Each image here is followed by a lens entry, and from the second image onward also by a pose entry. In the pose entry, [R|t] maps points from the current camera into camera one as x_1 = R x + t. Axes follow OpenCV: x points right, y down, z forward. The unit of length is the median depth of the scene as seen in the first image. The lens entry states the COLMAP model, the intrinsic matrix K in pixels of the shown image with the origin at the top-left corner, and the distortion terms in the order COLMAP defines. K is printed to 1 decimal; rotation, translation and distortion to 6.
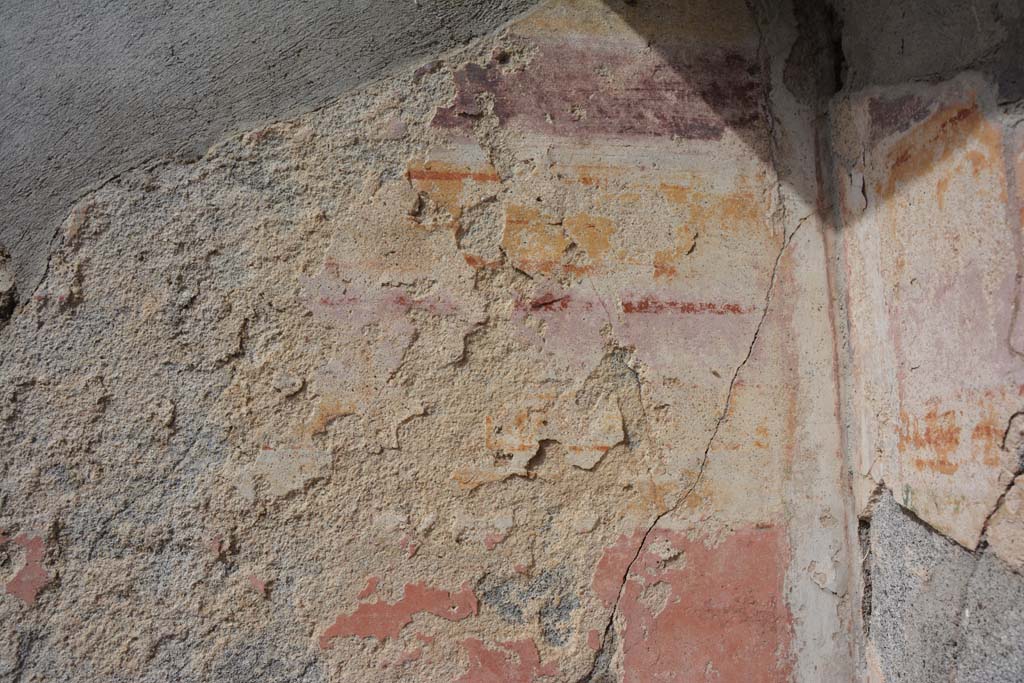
lens RADIAL K [[784.4, 0, 512.0], [0, 784.4, 341.5], [0, 0, 1]] dist [-0.165898, 0.092740]
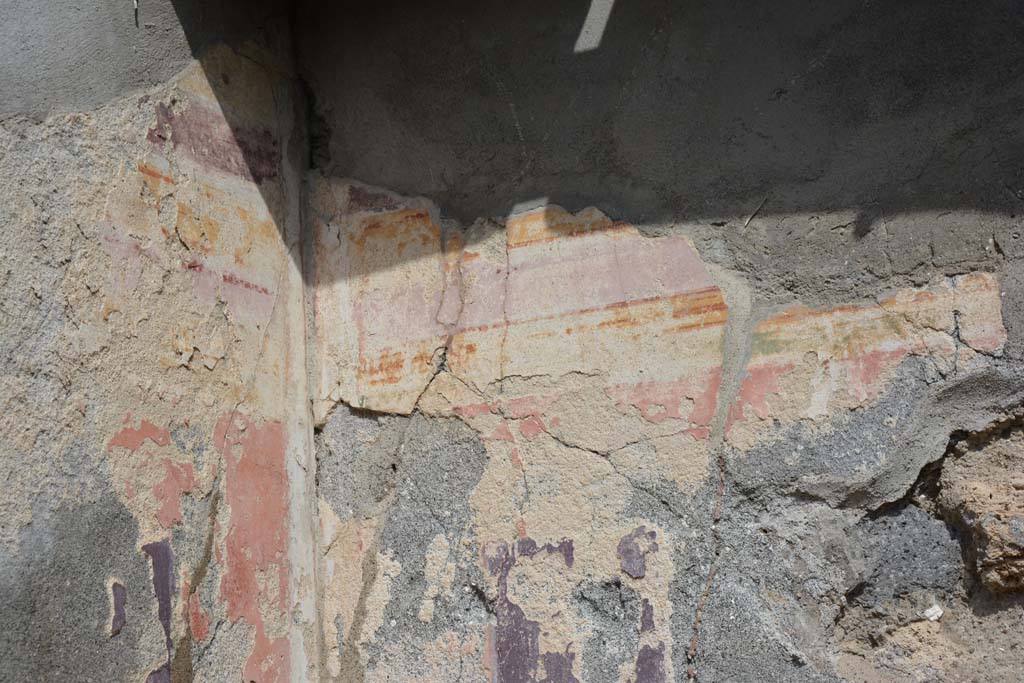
lens RADIAL K [[2576.2, 0, 512.0], [0, 2576.2, 341.5], [0, 0, 1]] dist [0.671304, 0.063929]
pose [[0.578782, 0.163234, 0.798978, -3.980630], [-0.072956, 0.986197, -0.148634, 0.885481], [-0.812212, 0.027736, 0.582703, -2.757834]]
